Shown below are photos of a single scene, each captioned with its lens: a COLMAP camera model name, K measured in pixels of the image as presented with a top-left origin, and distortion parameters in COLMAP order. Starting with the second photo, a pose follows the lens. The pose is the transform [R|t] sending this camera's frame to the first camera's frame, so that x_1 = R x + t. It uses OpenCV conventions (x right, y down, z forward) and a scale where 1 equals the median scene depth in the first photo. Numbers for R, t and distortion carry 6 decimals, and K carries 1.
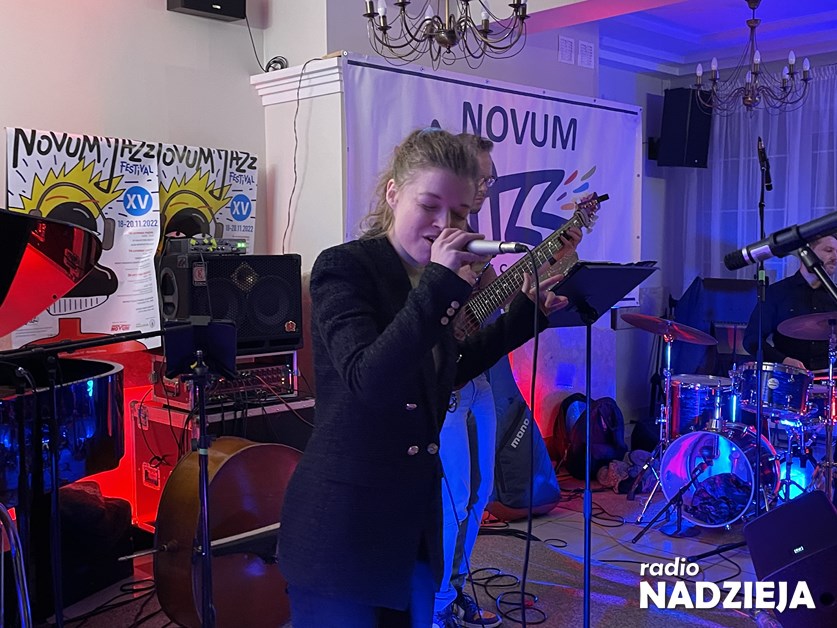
lens RADIAL K [[952.5, 0, 423.1], [0, 952.5, 310.8], [0, 0, 1]] dist [0.061356, 0.000000]
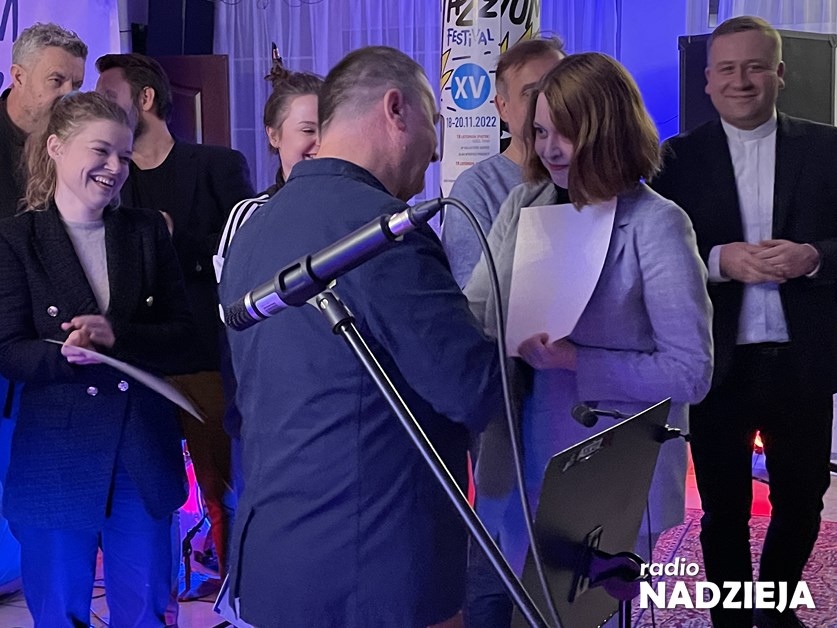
lens RADIAL K [[1261.5, 0, 407.8], [0, 1261.5, 312.4], [0, 0, 1]] dist [0.116226, 0.000000]
pose [[0.909286, -0.051702, 0.412948, 0.033658], [0.028398, 0.997649, 0.062377, -0.033914], [-0.415202, -0.044992, 0.908616, 0.074251]]
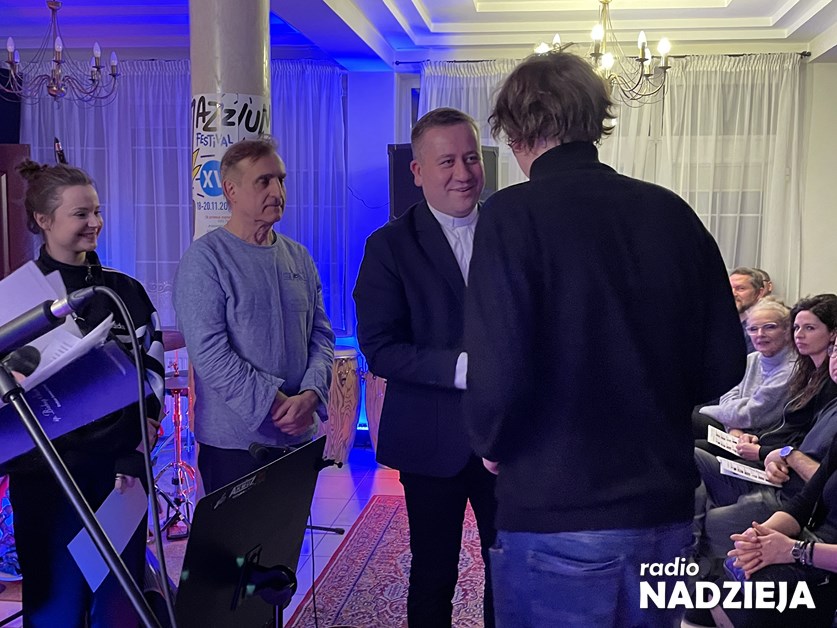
lens RADIAL K [[952.5, 0, 432.3], [0, 952.5, 306.6], [0, 0, 1]] dist [0.061356, 0.000000]
pose [[0.790109, -0.040618, 0.611619, 0.070100], [0.027383, 0.999145, 0.030980, -0.041132], [-0.612354, -0.007730, 0.790546, 0.073488]]
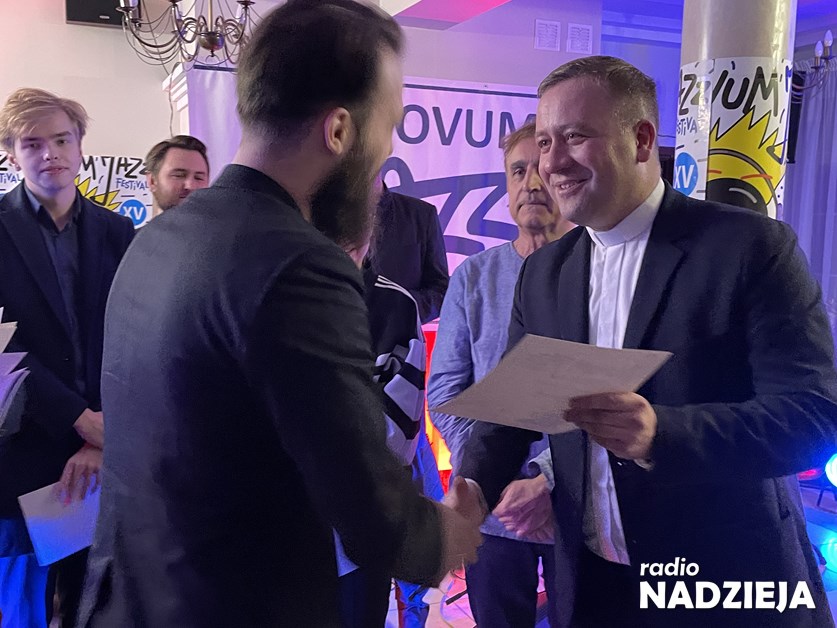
lens RADIAL K [[897.3, 0, 405.3], [0, 897.3, 310.2], [0, 0, 1]] dist [0.067436, 0.000000]
pose [[0.922107, 0.060516, -0.382173, 0.471829], [-0.048613, 0.997987, 0.040737, -0.059134], [0.383869, -0.018985, 0.923192, 0.220710]]
